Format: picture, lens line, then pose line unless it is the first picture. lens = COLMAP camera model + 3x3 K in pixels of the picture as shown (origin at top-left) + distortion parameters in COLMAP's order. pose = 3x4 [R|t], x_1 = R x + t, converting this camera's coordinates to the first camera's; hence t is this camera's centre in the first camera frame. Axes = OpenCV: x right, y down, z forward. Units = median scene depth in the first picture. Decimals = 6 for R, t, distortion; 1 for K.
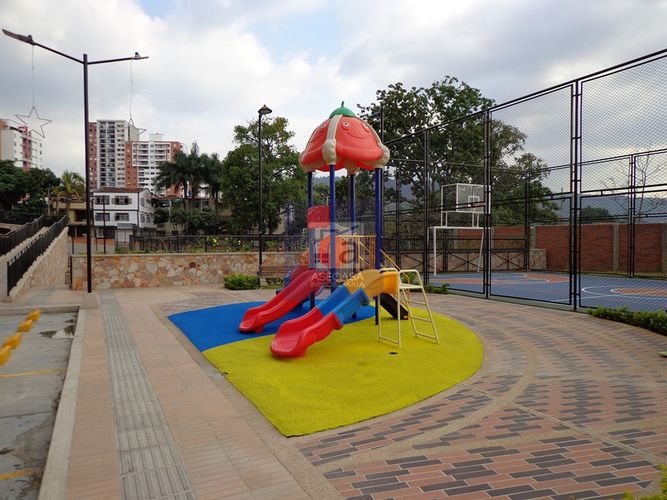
lens RADIAL K [[496.6, 0, 331.3], [0, 496.6, 247.0], [0, 0, 1]] dist [0.001888, 0.008004]
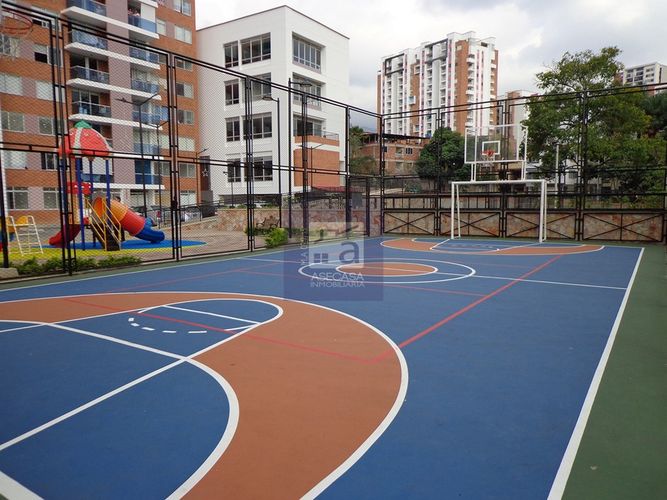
lens RADIAL K [[496.6, 0, 331.3], [0, 496.6, 247.0], [0, 0, 1]] dist [0.001888, 0.008004]
pose [[0.513645, 0.077438, -0.854501, 0.111863], [-0.005480, 0.996195, 0.086985, -0.000337], [0.857986, -0.039997, 0.512114, 0.049199]]
